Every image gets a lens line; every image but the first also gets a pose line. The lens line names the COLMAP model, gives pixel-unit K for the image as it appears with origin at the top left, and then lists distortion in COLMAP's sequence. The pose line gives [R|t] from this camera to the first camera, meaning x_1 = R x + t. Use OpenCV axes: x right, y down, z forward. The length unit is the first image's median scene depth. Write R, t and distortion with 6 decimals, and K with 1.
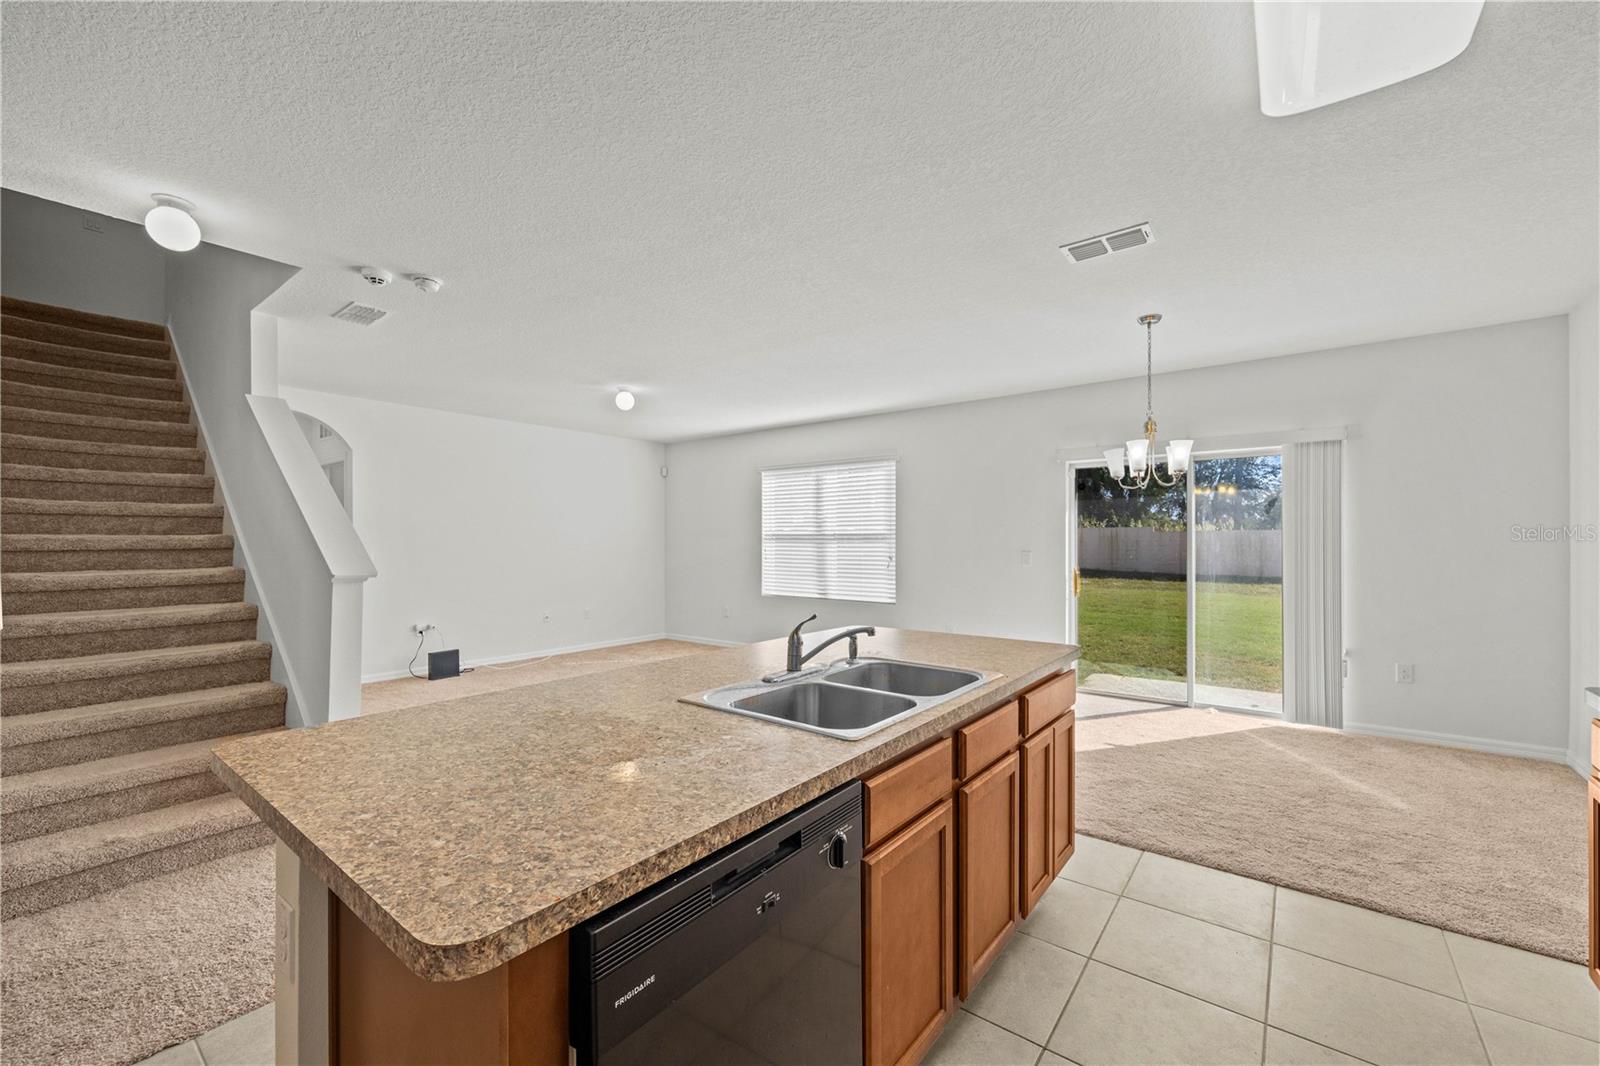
lens RADIAL K [[613.7, 0, 791.5], [0, 613.7, 535.2], [0, 0, 1]] dist [-0.017869, 0.000091]
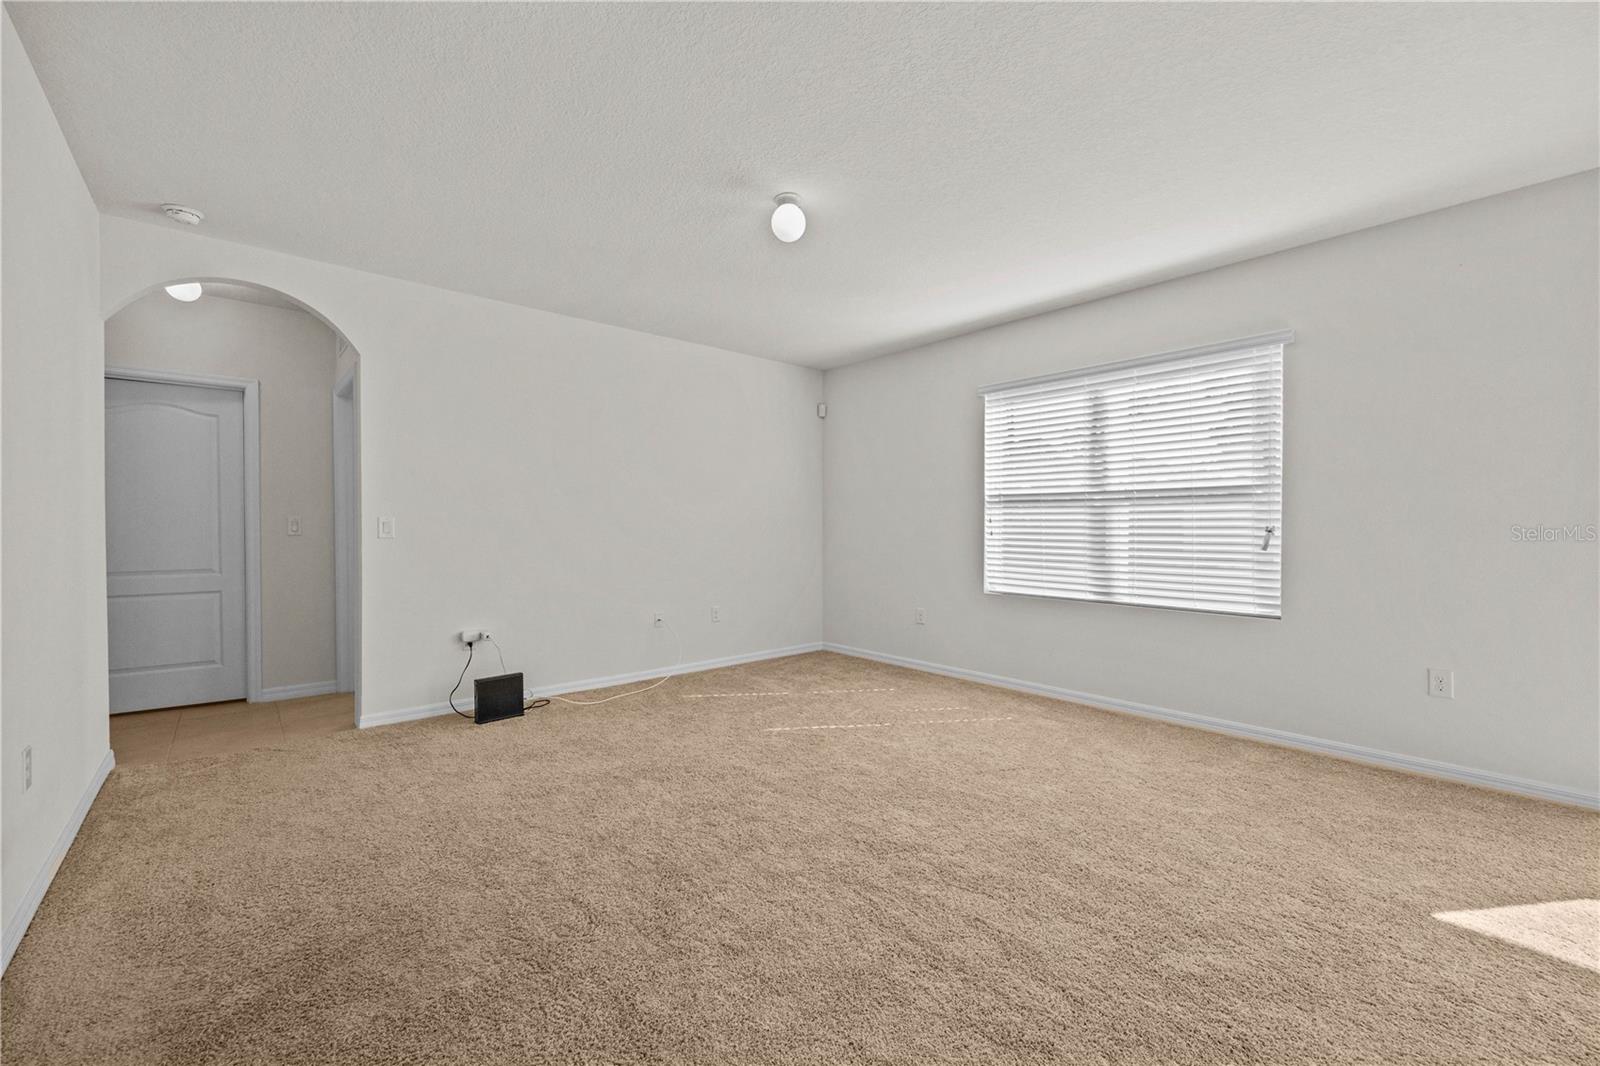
lens RADIAL K [[613.7, 0, 791.5], [0, 613.7, 535.2], [0, 0, 1]] dist [-0.017869, 0.000091]
pose [[0.980738, 0.002668, -0.195312, -0.134485], [0.002205, 0.999692, 0.024730, 0.026438], [0.195317, -0.024685, 0.980429, 0.394650]]
